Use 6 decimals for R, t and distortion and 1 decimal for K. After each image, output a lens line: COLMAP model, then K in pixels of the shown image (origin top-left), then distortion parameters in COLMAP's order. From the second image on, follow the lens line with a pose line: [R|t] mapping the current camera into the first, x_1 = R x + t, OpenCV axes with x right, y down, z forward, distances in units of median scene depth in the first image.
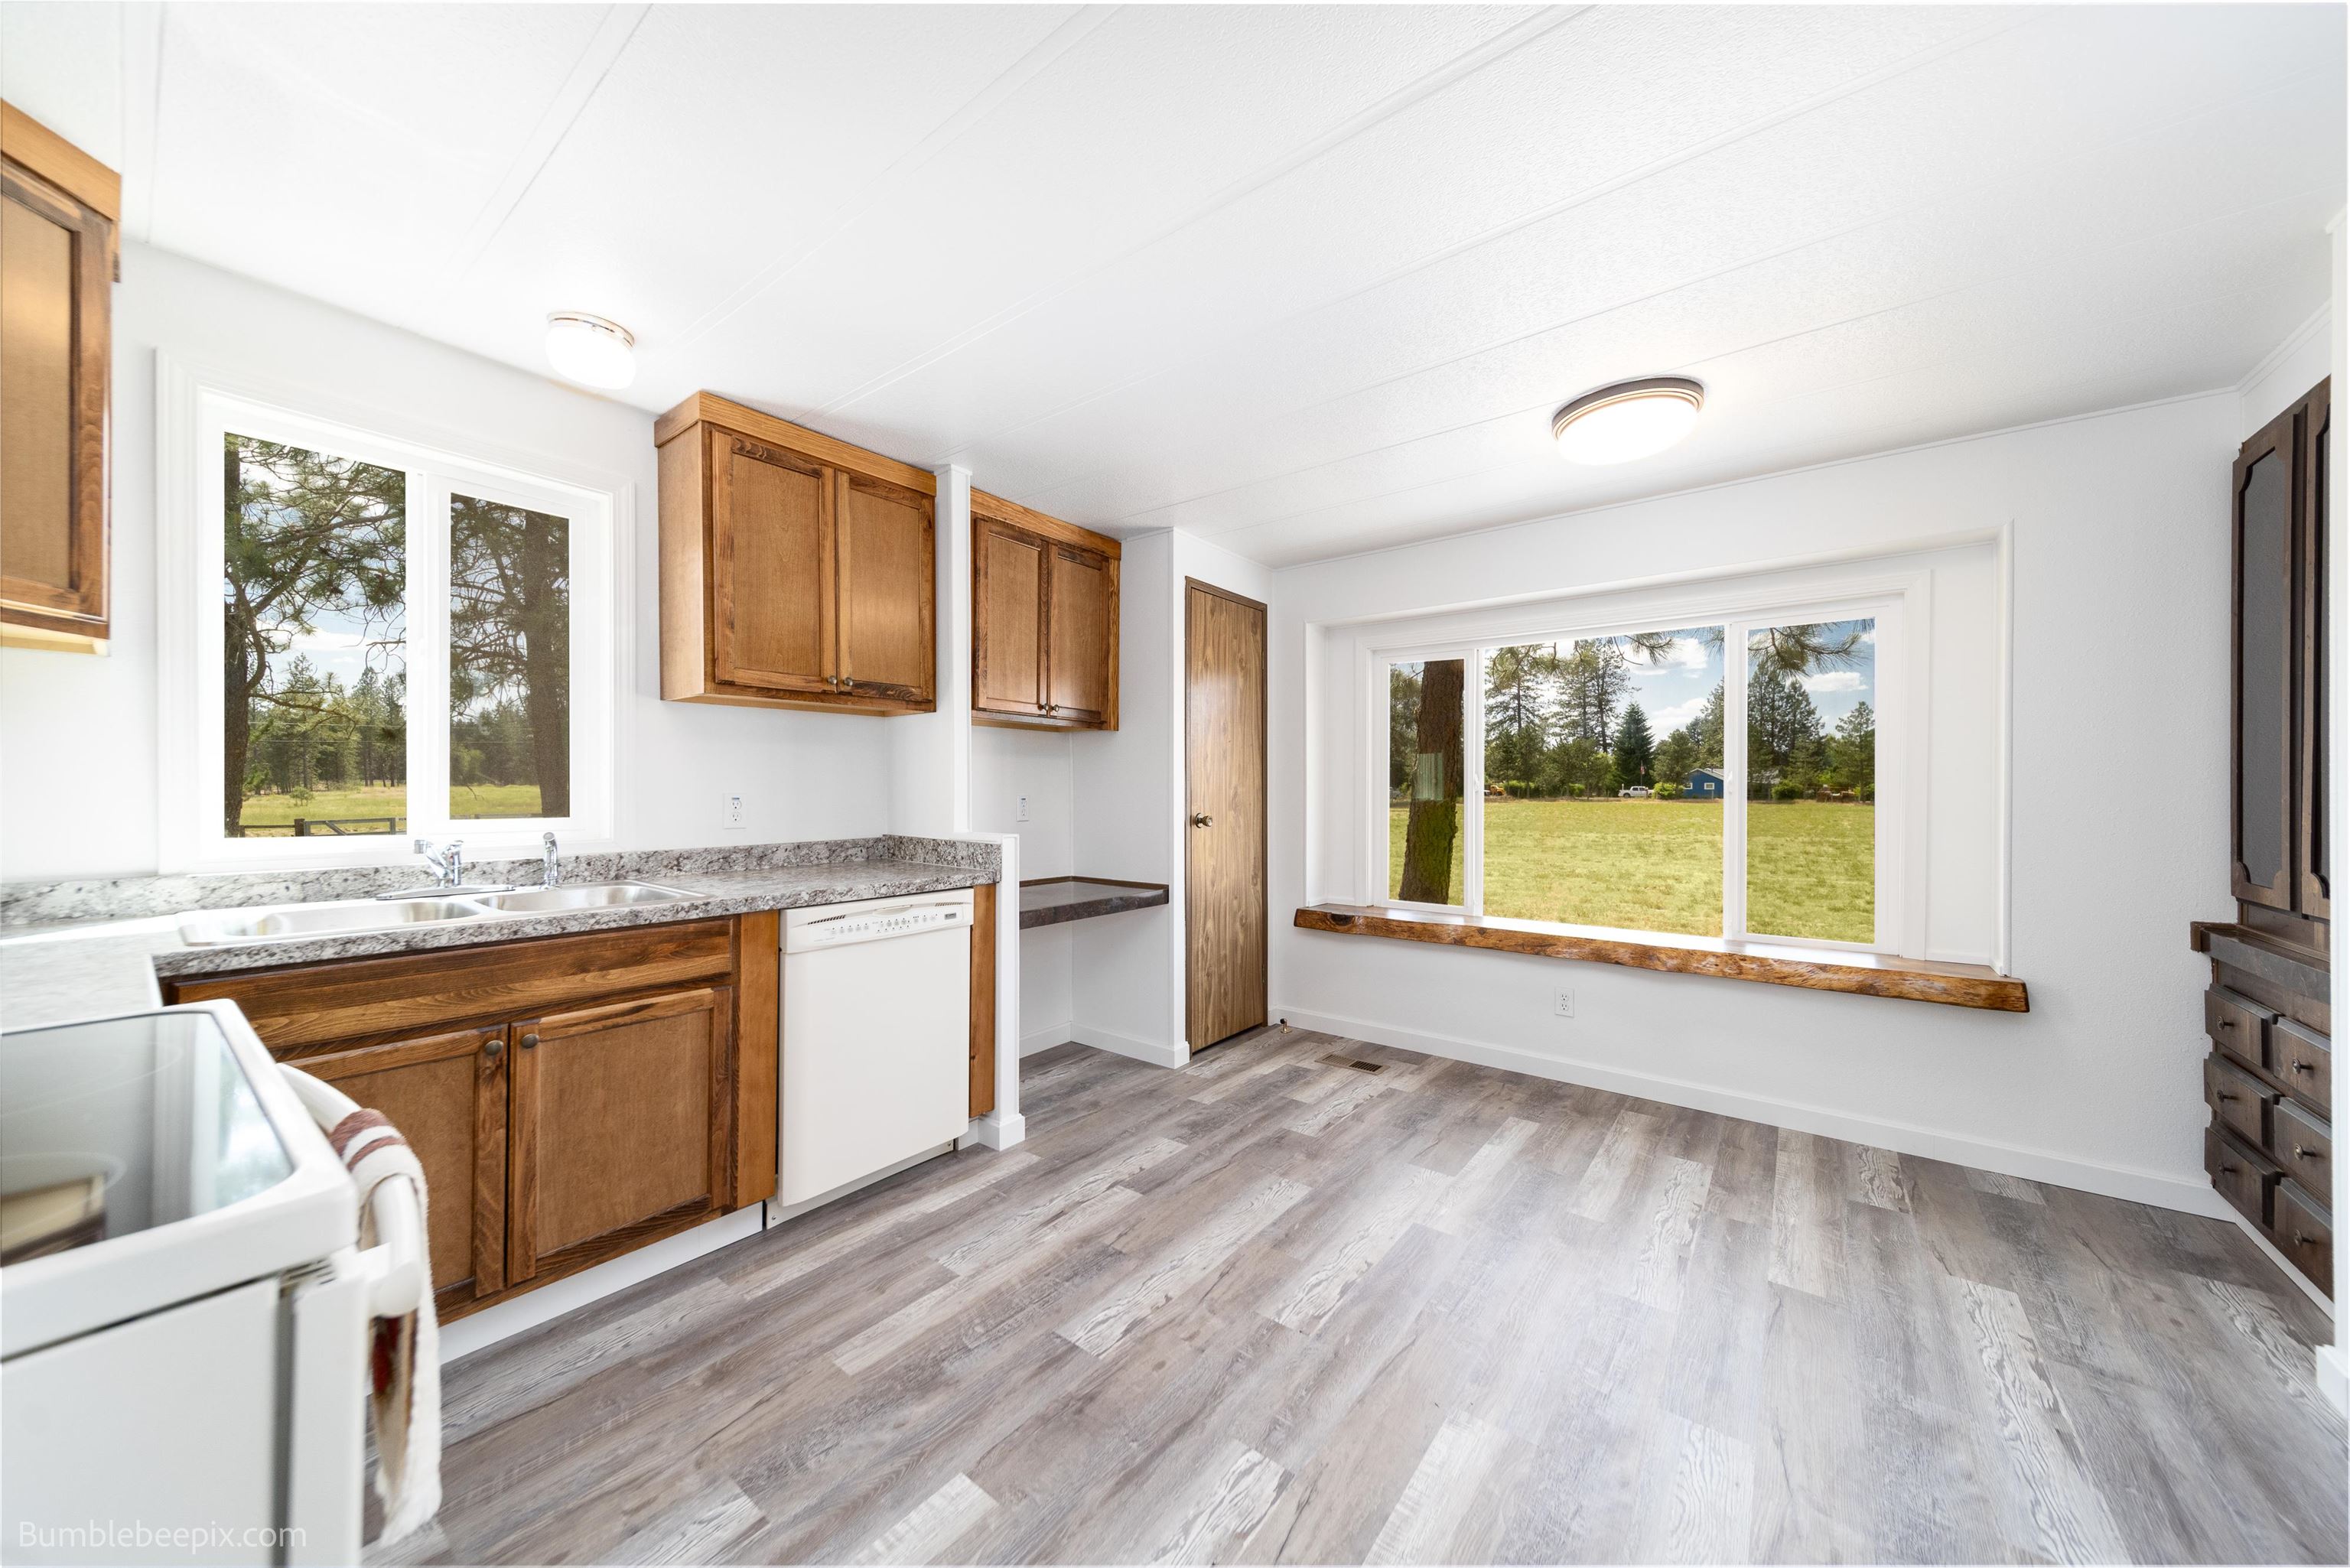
lens RADIAL K [[811.5, 0, 1168.6], [0, 811.5, 792.4], [0, 0, 1]] dist [0.007452, -0.000602]
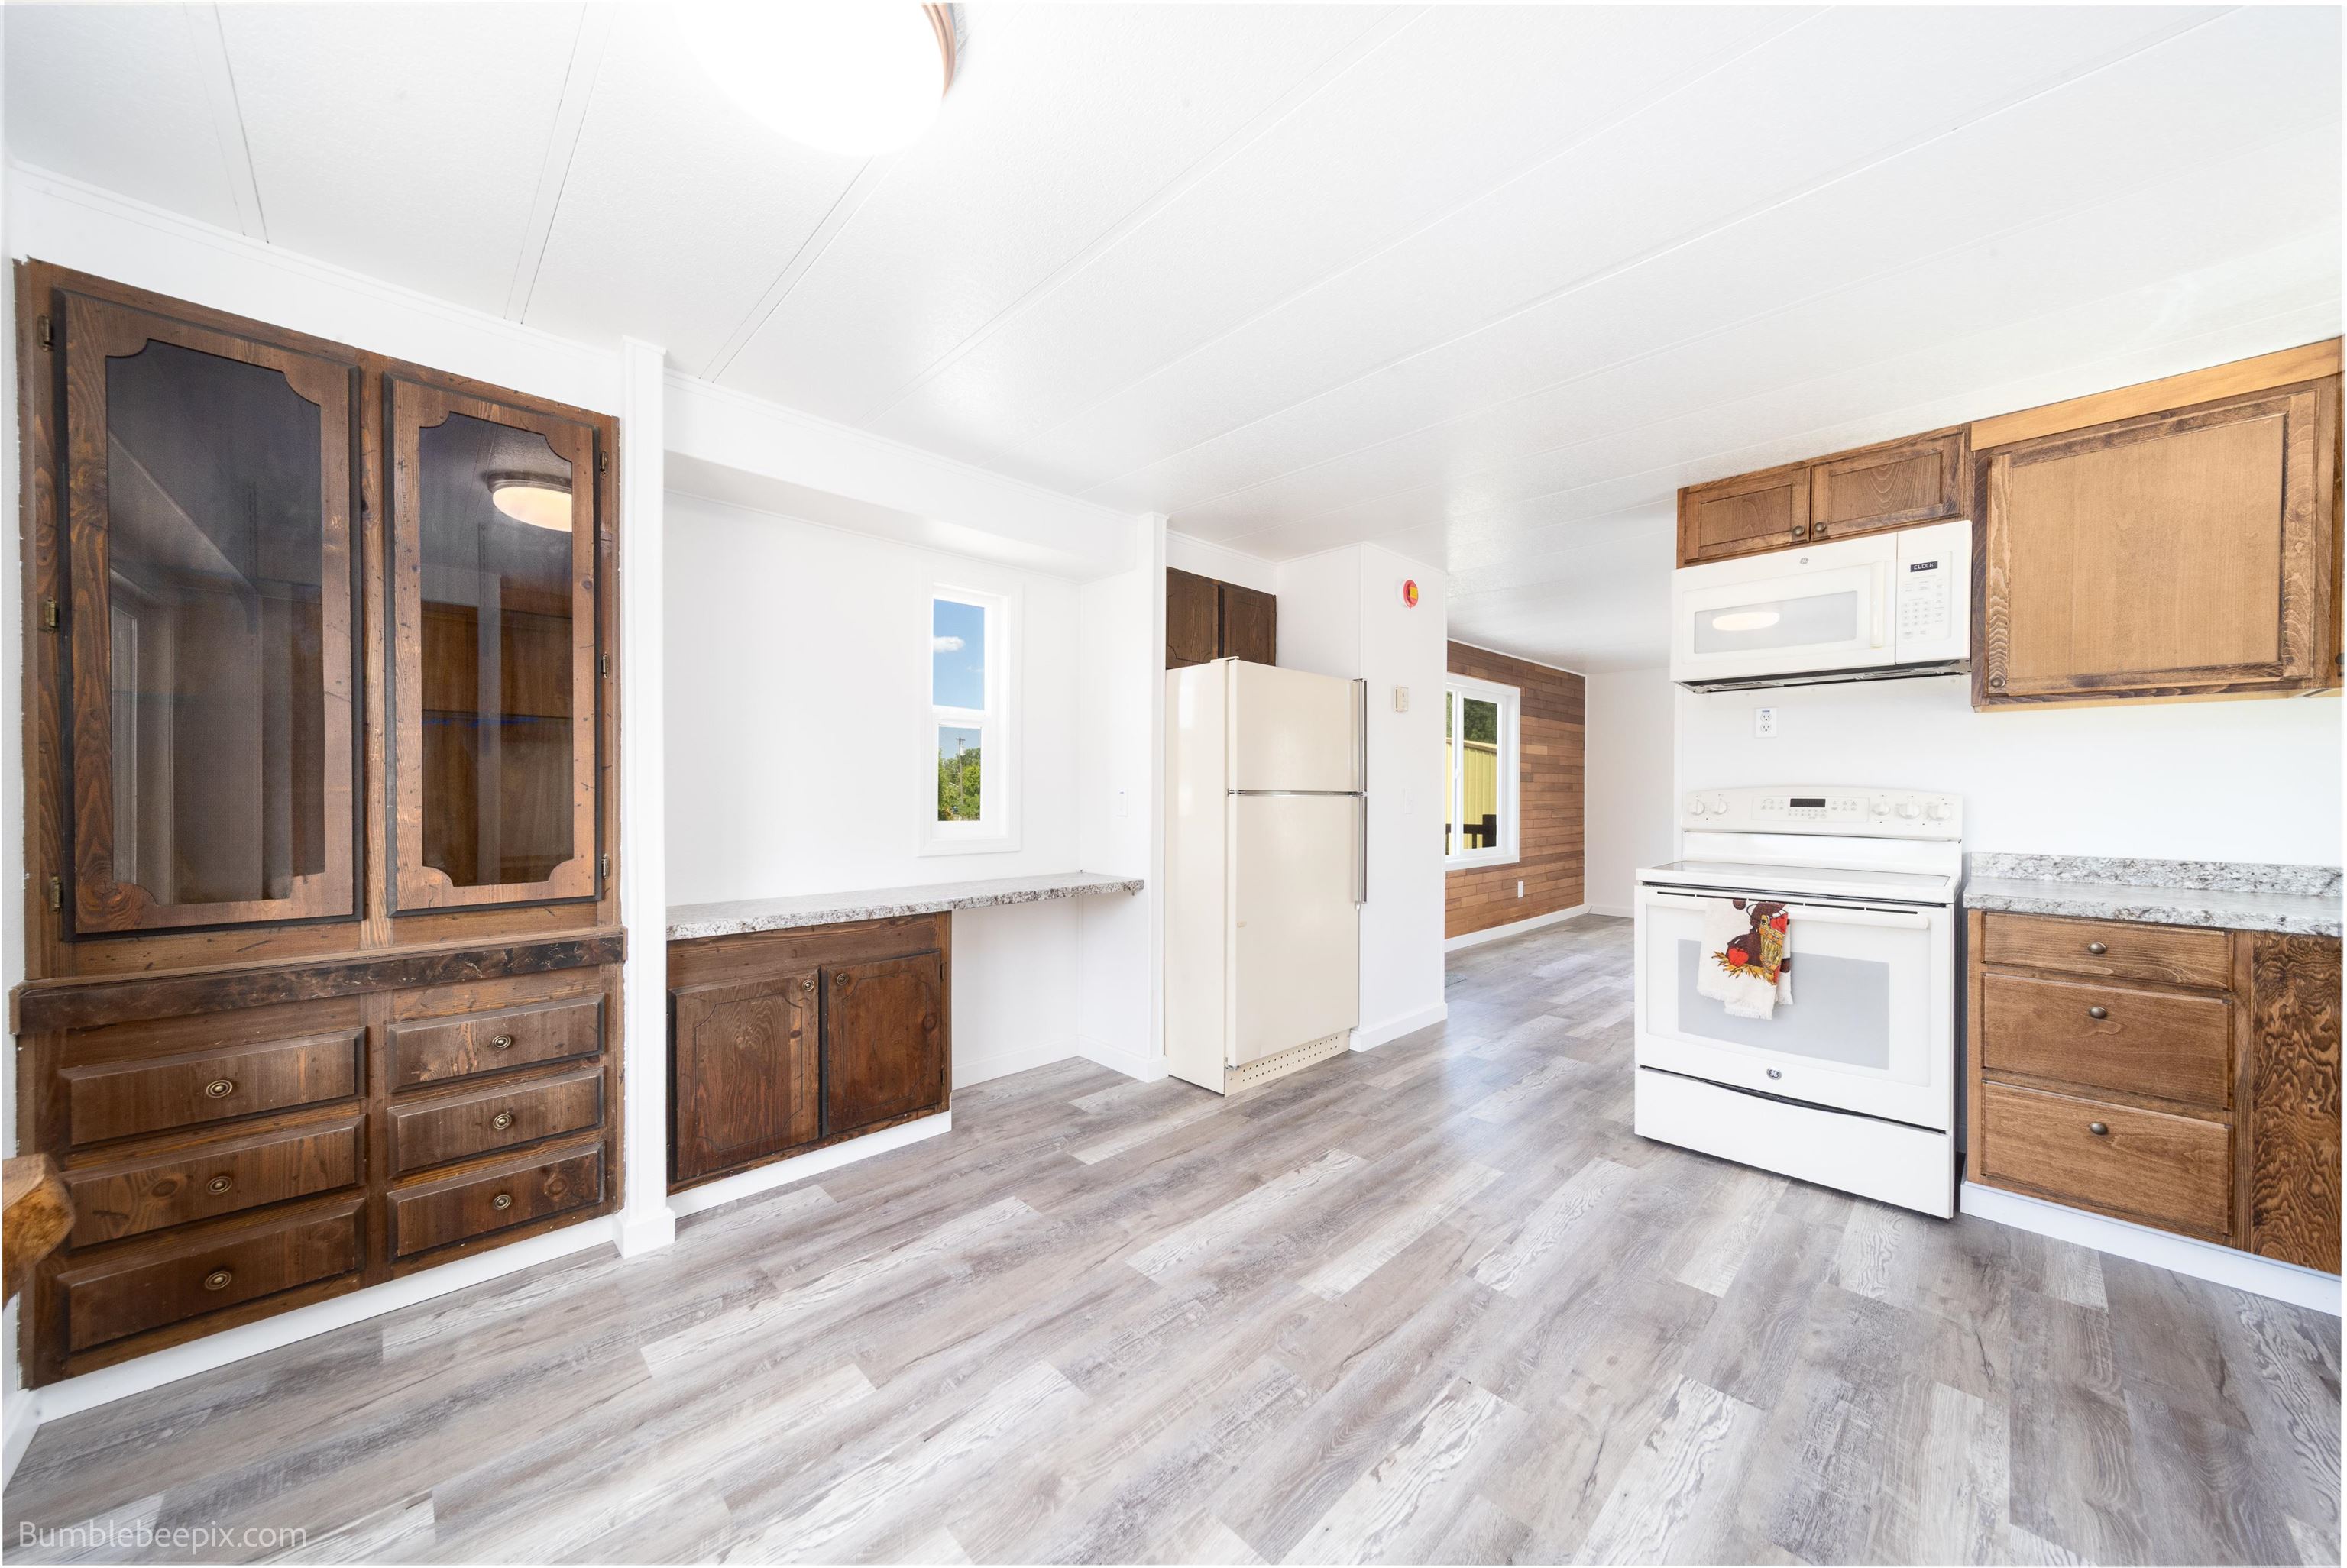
lens RADIAL K [[810.4, 0, 1163.8], [0, 810.4, 796.6], [0, 0, 1]] dist [0.007452, -0.000602]
pose [[-0.989884, -0.010228, 0.141509, 0.234747], [-0.009008, 0.999917, 0.009258, -0.002235], [-0.141592, 0.007890, -0.989894, 1.203104]]
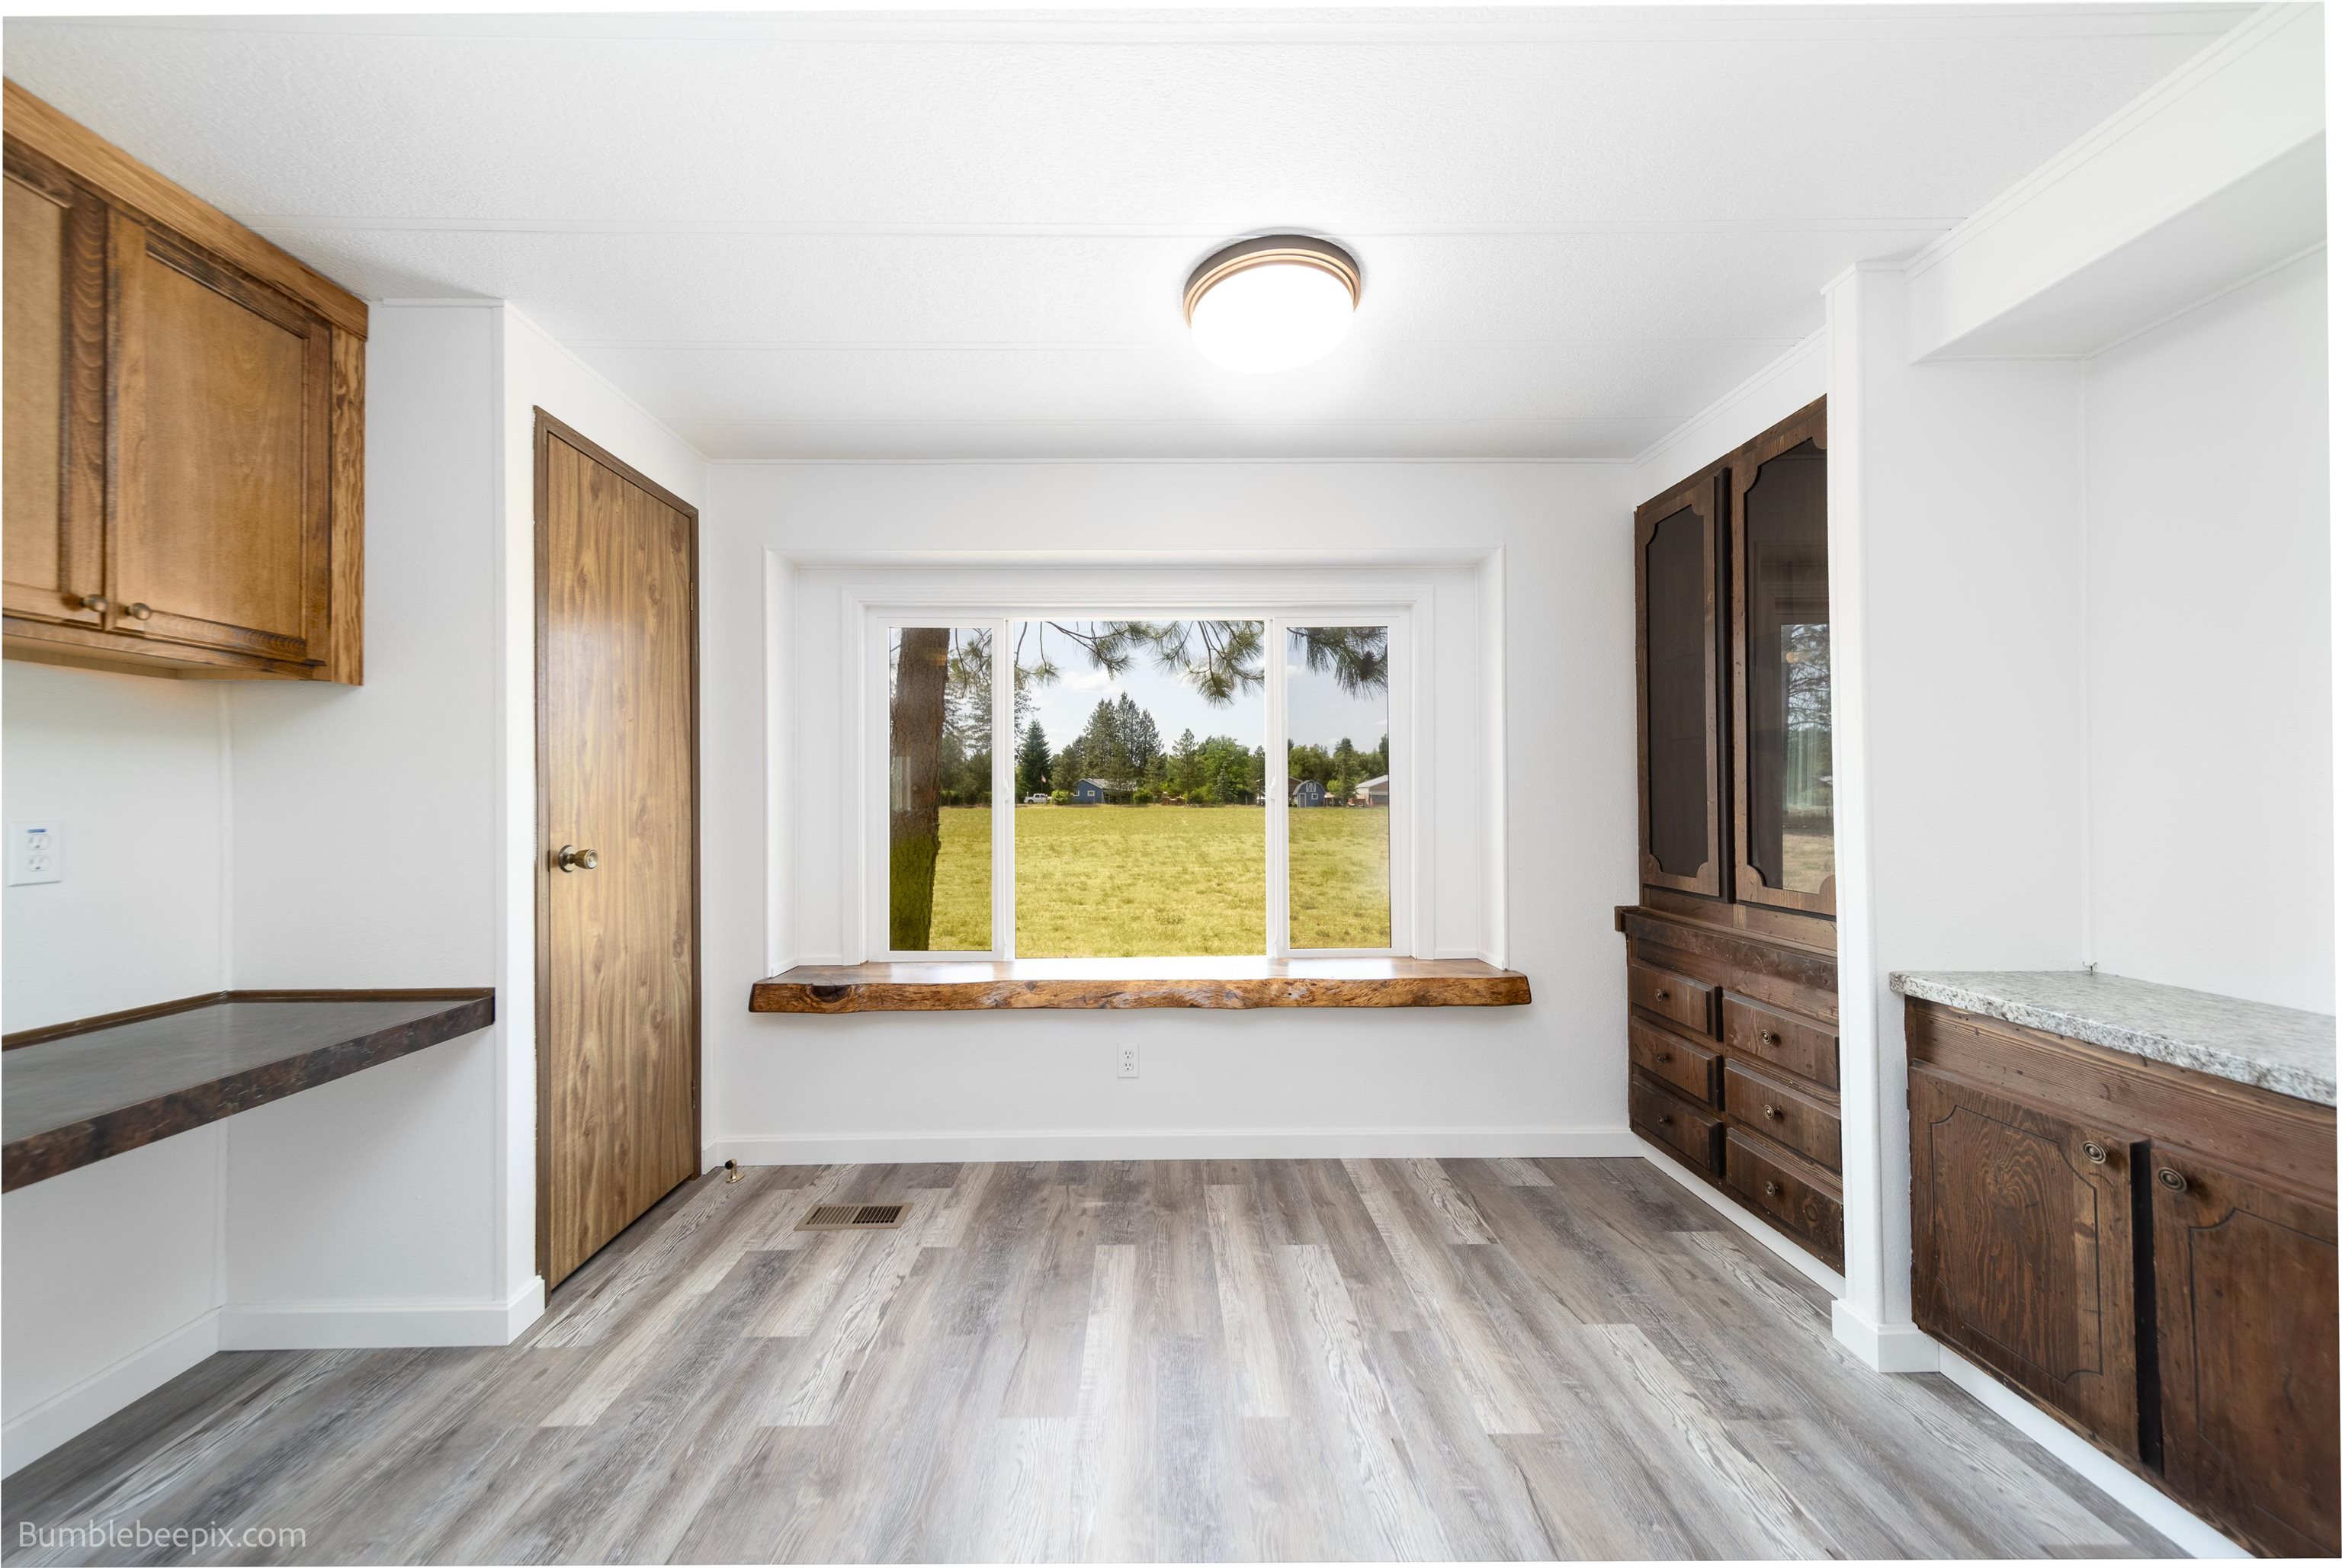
lens RADIAL K [[808.7, 0, 1158.8], [0, 808.7, 789.5], [0, 0, 1]] dist [0.007452, -0.000602]
pose [[0.782145, -0.001318, 0.623095, 0.010575], [0.009974, 0.999896, -0.010405, -0.003326], [-0.623017, 0.014353, 0.782077, 0.400235]]
